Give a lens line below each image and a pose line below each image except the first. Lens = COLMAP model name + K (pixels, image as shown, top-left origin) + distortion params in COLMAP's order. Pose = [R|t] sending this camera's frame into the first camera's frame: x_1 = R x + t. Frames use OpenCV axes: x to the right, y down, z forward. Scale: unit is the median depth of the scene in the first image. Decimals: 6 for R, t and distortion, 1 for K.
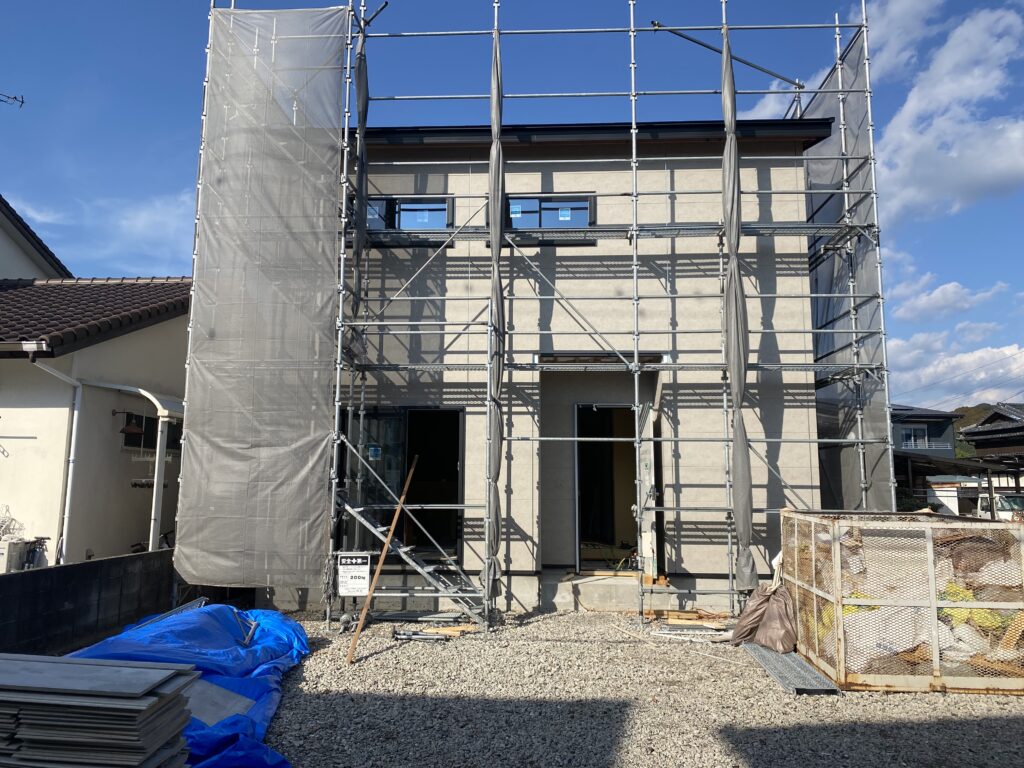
lens RADIAL K [[774.7, 0, 511.7], [0, 774.7, 369.8], [0, 0, 1]] dist [0.109036, -0.151697]
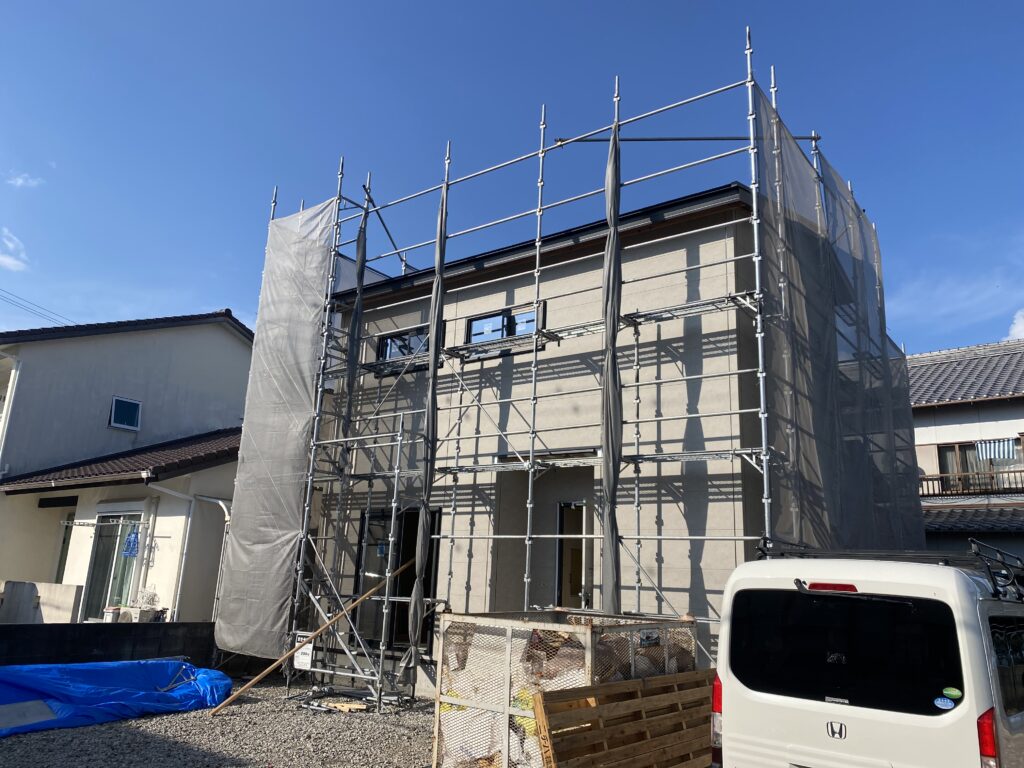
lens RADIAL K [[774.7, 0, 511.7], [0, 774.7, 369.8], [0, 0, 1]] dist [0.109036, -0.151697]
pose [[0.827799, -0.118808, -0.548300, 0.672361], [0.045985, 0.988400, -0.144744, 0.018288], [0.559137, 0.094605, 0.823660, 0.115137]]
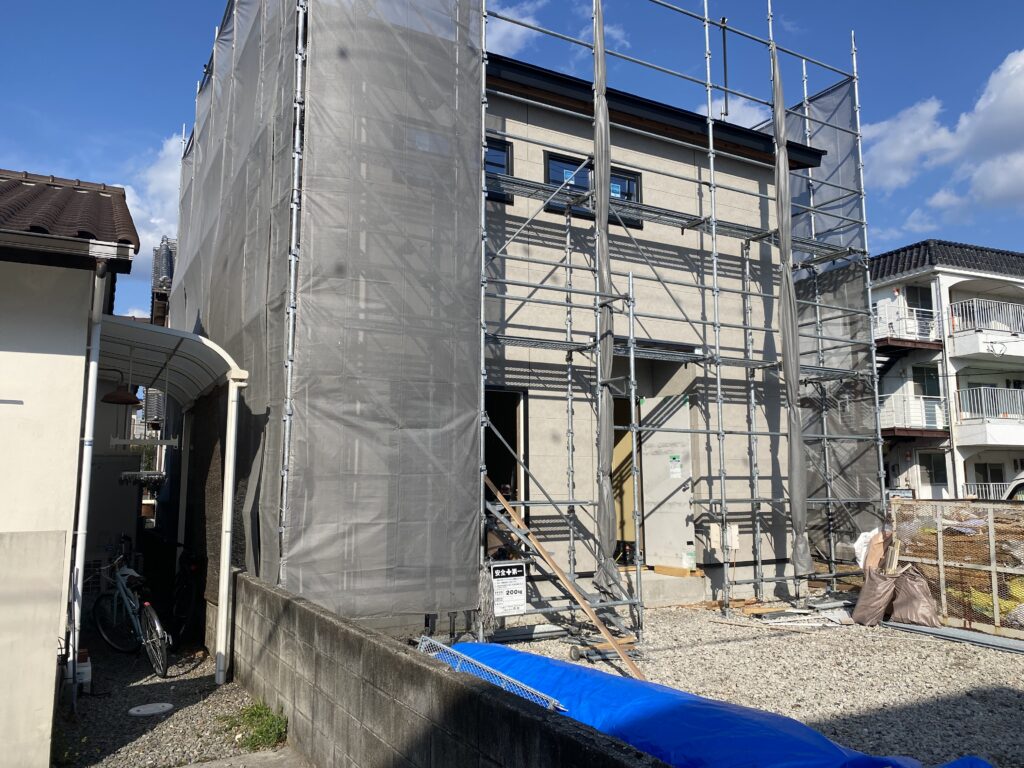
lens RADIAL K [[774.7, 0, 511.7], [0, 774.7, 369.8], [0, 0, 1]] dist [0.109036, -0.151697]
pose [[0.848326, 0.066851, 0.525237, -0.544917], [-0.070595, 0.997421, -0.012930, 0.039060], [-0.524747, -0.026110, 0.850858, 0.270445]]
